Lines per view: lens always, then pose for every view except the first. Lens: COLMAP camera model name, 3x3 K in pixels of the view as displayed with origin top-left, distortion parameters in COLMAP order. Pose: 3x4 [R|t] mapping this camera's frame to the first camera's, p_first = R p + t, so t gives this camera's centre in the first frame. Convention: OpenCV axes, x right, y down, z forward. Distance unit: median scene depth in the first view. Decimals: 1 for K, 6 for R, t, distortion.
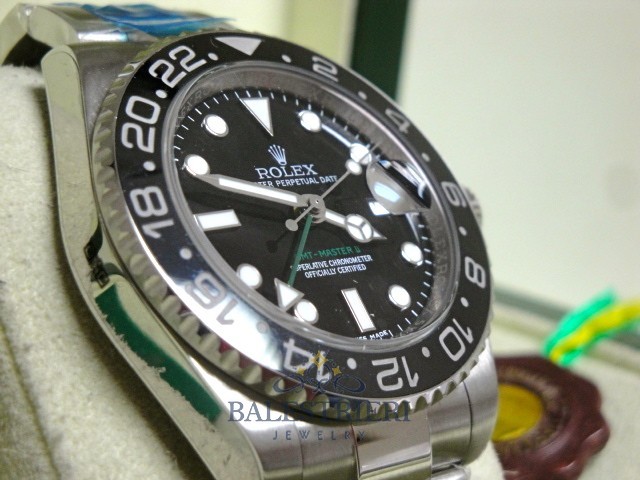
lens RADIAL K [[1416.7, 0, 320.0], [0, 1416.7, 240.0], [0, 0, 1]] dist [0.168907, 0.277606]
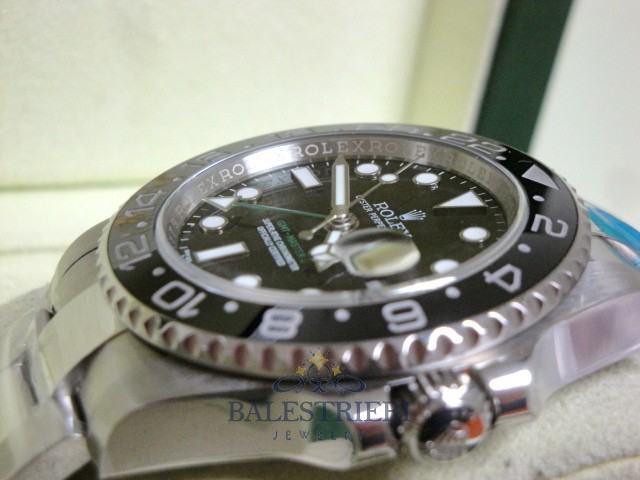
lens RADIAL K [[1416.7, 0, 320.0], [0, 1416.7, 240.0], [0, 0, 1]] dist [0.168907, 0.277606]
pose [[-0.214253, -0.031214, -0.976279, 0.916061], [-0.790282, 0.592951, 0.154476, -0.150435], [0.574064, 0.804633, -0.151709, 1.150392]]
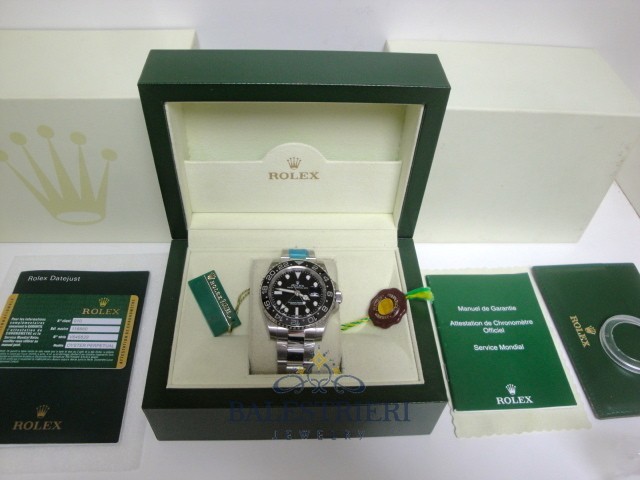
lens RADIAL K [[527.4, 0, 311.1], [0, 527.4, 240.1], [0, 0, 1]] dist [-0.154615, 0.091389]
pose [[0.761574, 0.134250, -0.634021, 1.426724], [-0.129877, 0.990078, 0.053637, -0.372400], [0.634931, 0.041496, 0.771454, -0.691679]]
